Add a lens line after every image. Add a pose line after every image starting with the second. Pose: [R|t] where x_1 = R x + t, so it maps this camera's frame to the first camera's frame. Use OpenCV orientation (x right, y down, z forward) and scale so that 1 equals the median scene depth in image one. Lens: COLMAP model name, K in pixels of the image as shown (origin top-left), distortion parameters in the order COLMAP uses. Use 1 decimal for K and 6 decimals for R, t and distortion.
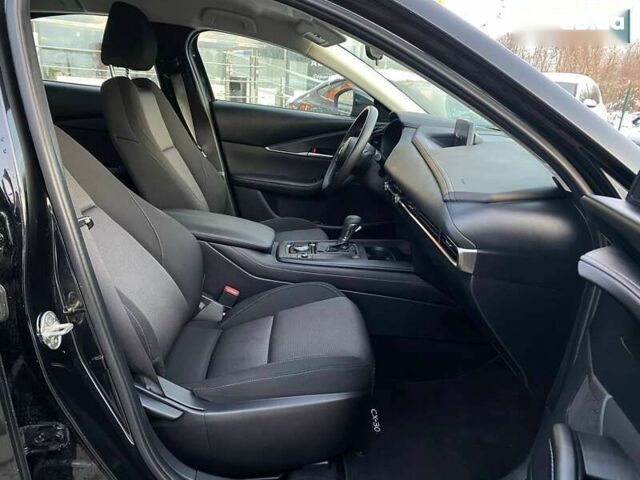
lens RADIAL K [[474.3, 0, 317.4], [0, 474.3, 231.8], [0, 0, 1]] dist [0.002294, -0.007941]
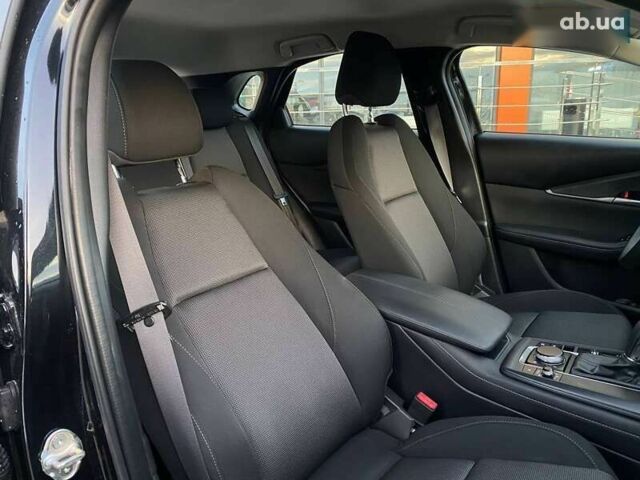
lens RADIAL K [[468.0, 0, 320.0], [0, 468.0, 240.0], [0, 0, 1]] dist [0.005003, 0.001356]
pose [[0.775500, 0.065397, -0.627951, 0.087677], [-0.093998, 0.995495, -0.012410, -0.067011], [0.624311, 0.068650, 0.778154, 0.250964]]
